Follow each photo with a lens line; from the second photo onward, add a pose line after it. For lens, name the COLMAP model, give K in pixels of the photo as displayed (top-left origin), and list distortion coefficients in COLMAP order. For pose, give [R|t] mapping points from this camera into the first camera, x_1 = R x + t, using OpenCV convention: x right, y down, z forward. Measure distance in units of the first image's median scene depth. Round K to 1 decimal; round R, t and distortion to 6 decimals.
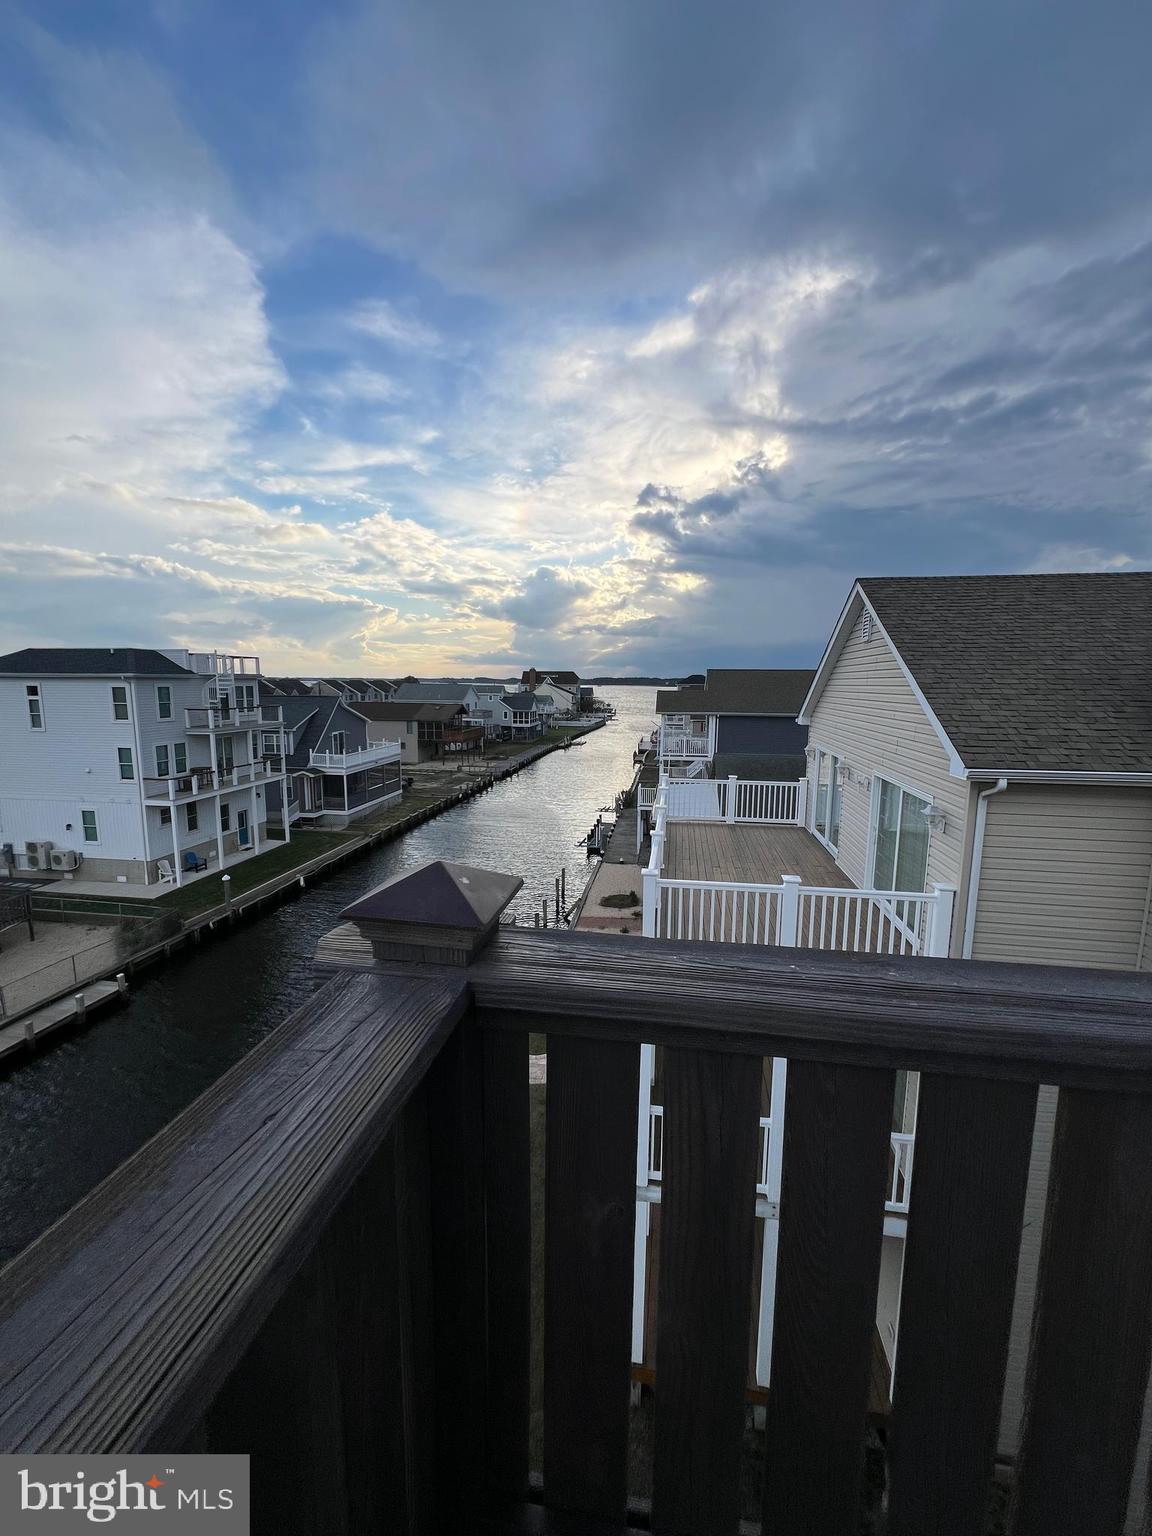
lens RADIAL K [[615.6, 0, 578.3], [0, 615.6, 765.6], [0, 0, 1]] dist [-0.000630, -0.000792]
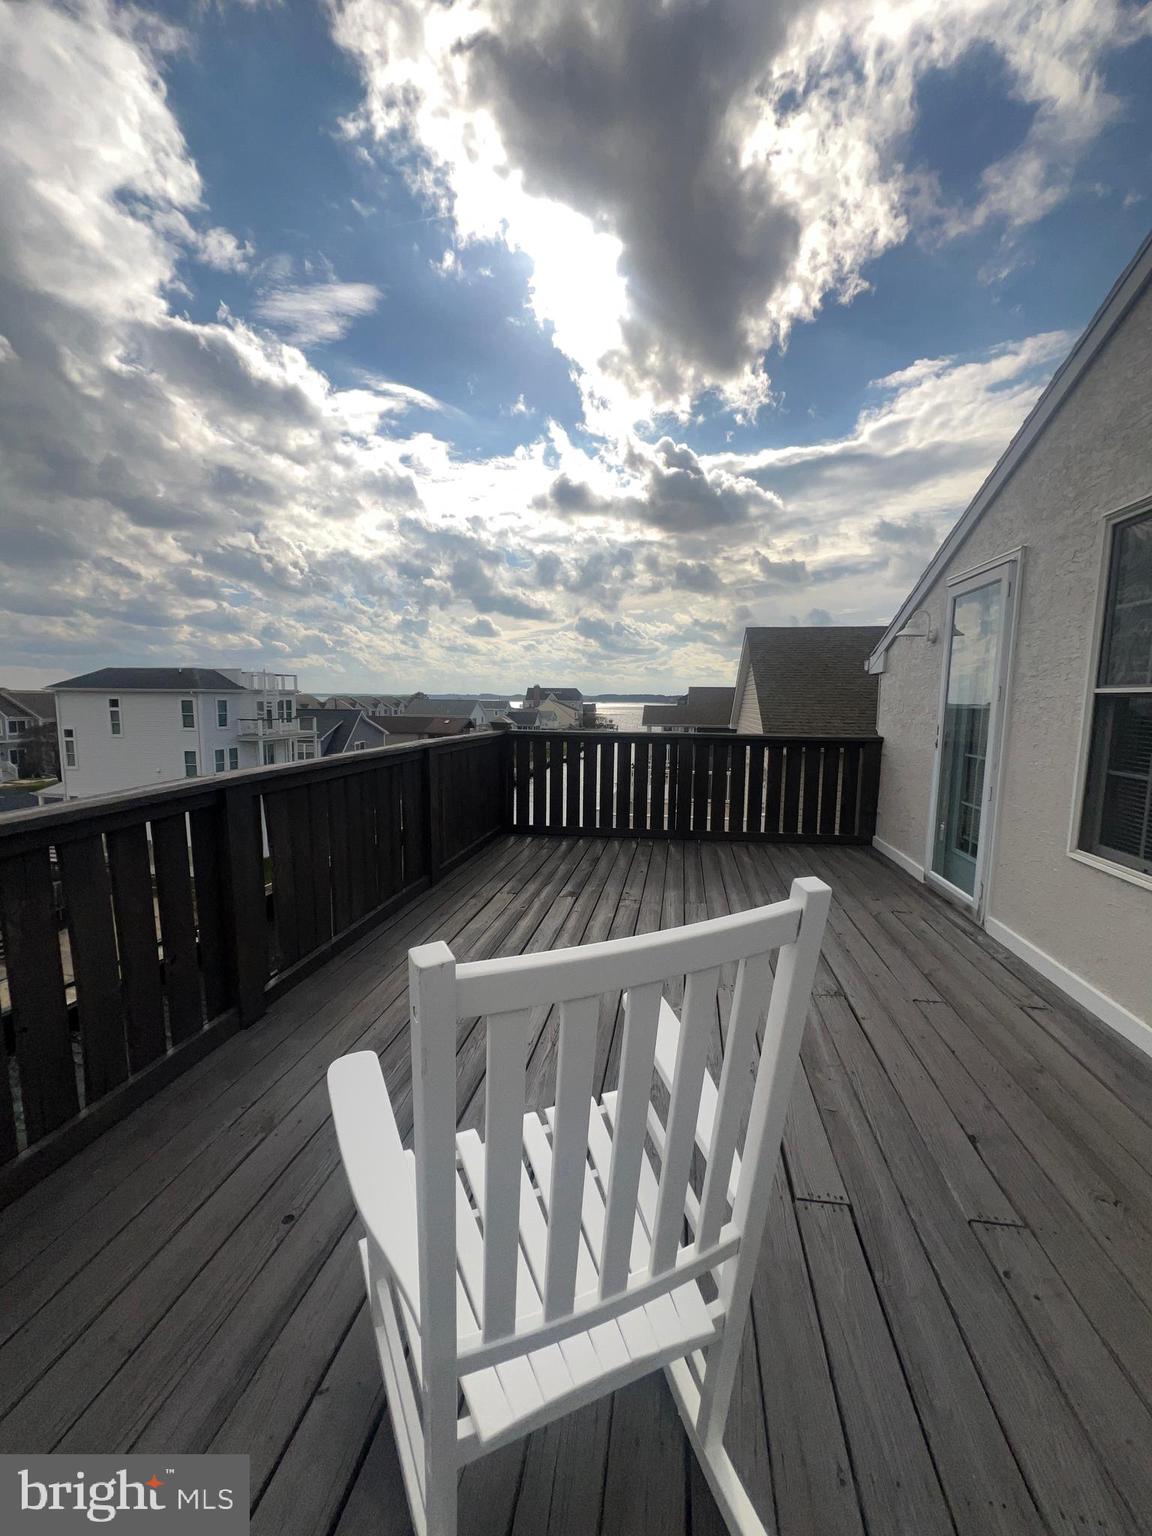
lens RADIAL K [[615.6, 0, 573.8], [0, 615.6, 764.5], [0, 0, 1]] dist [-0.000630, -0.000792]
pose [[0.999872, 0.007000, -0.014410, 0.018060], [-0.007407, 0.999569, -0.028418, 0.019926], [0.014205, 0.028521, 0.999492, -0.143739]]
